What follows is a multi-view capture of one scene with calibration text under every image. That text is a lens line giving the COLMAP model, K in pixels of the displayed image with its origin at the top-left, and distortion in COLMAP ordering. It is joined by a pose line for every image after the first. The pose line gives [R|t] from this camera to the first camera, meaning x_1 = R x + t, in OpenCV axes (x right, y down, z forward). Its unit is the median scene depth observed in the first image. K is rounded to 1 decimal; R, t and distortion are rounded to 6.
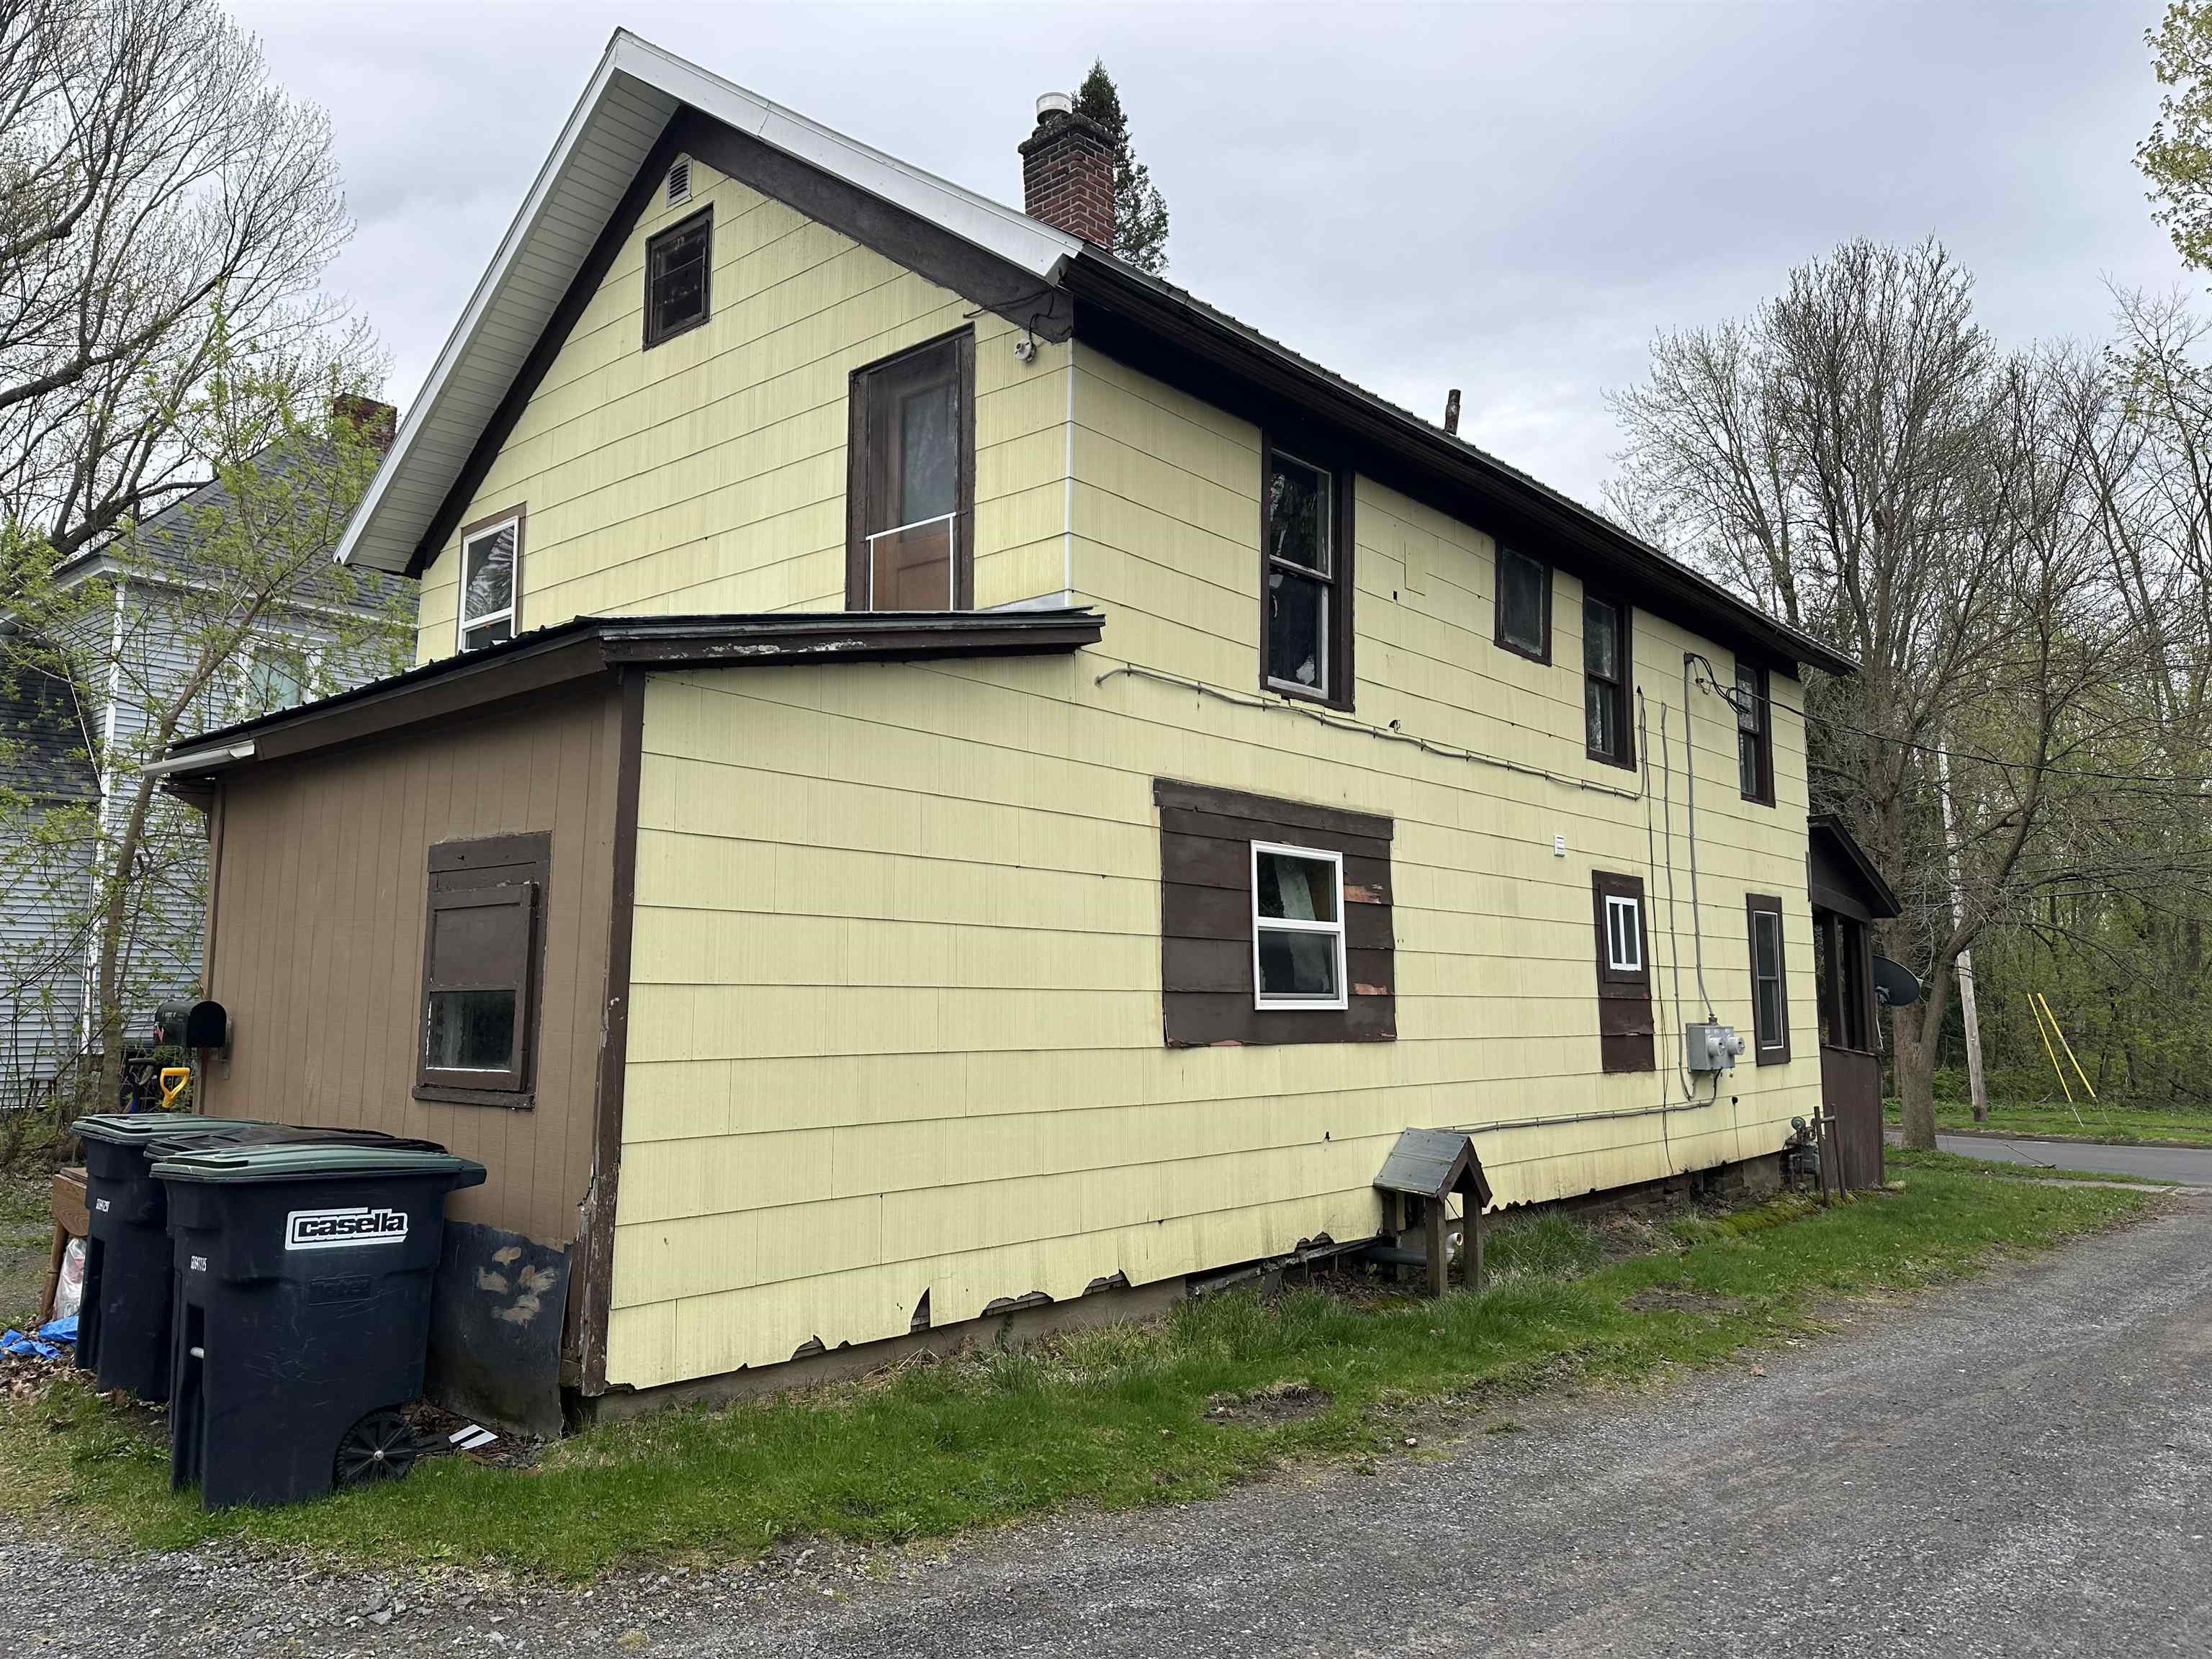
lens RADIAL K [[1576.6, 0, 1104.1], [0, 1576.6, 826.5], [0, 0, 1]] dist [-0.003011, 0.007094]
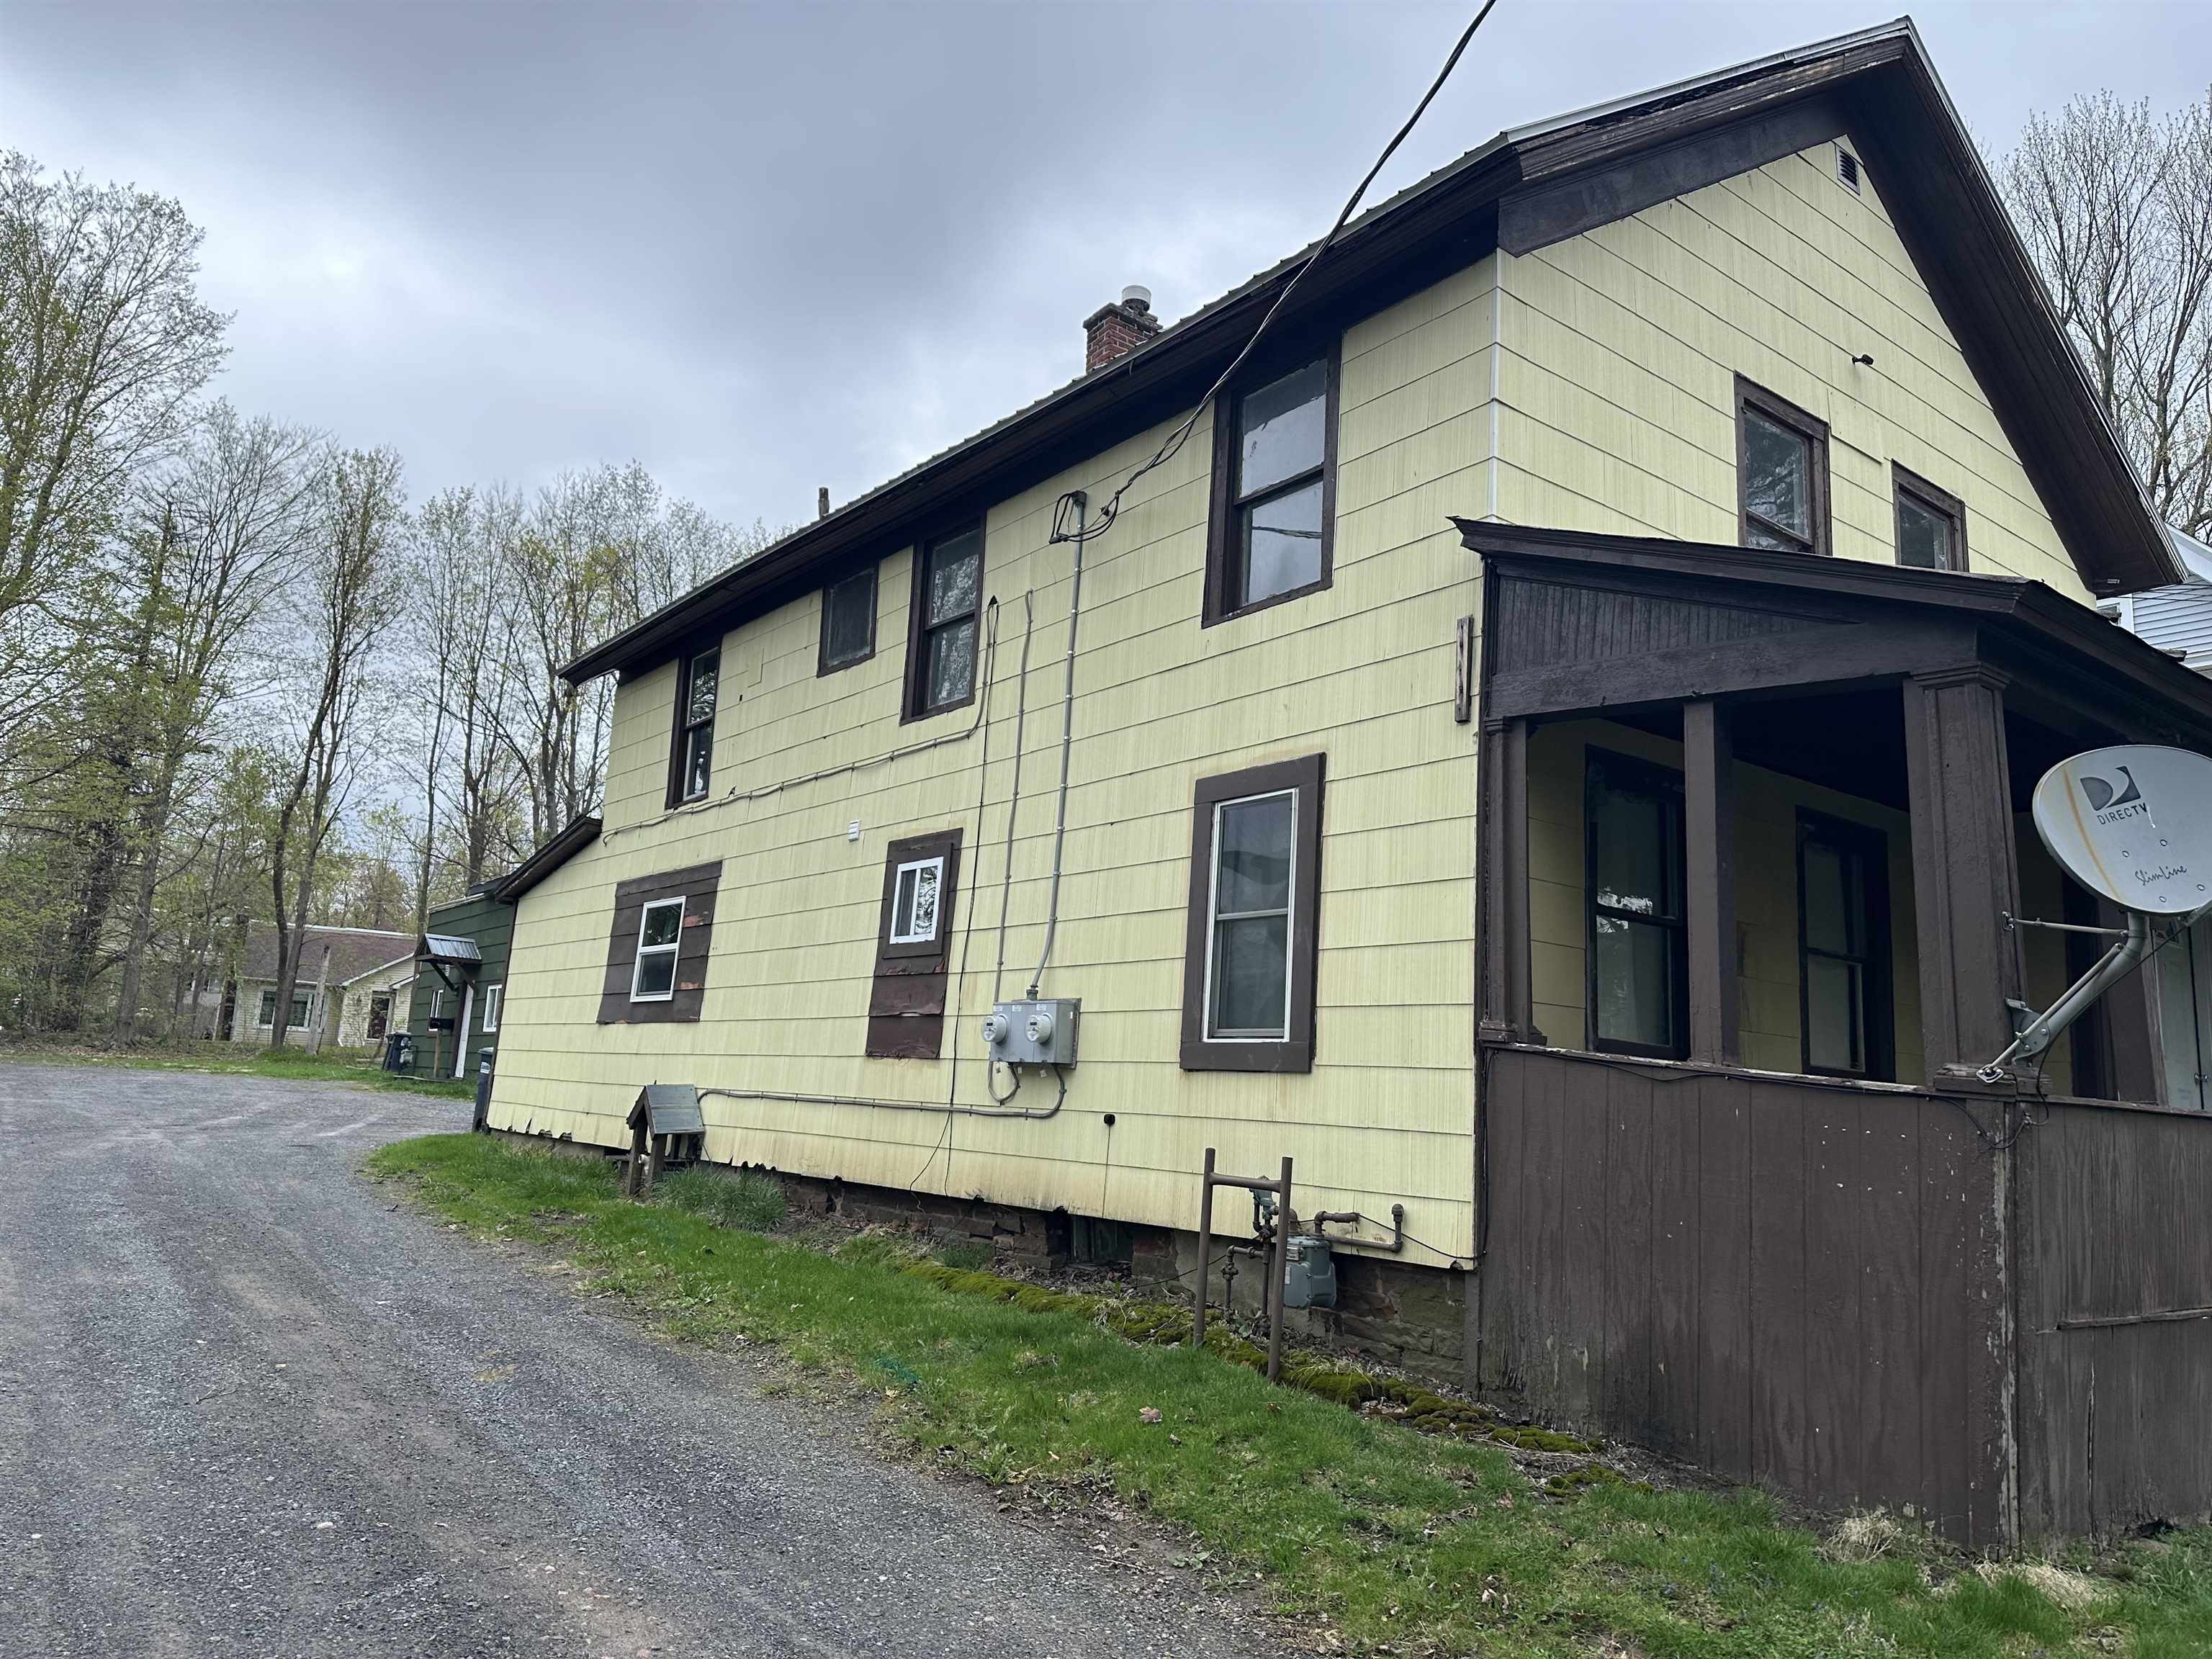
lens RADIAL K [[1576.6, 0, 1105.1], [0, 1576.6, 824.7], [0, 0, 1]] dist [-0.003011, 0.007094]
pose [[-0.191871, -0.187031, -0.963434, 1.256466], [0.057461, 0.977848, -0.201273, 0.225580], [0.979736, -0.093978, -0.176874, 1.363260]]
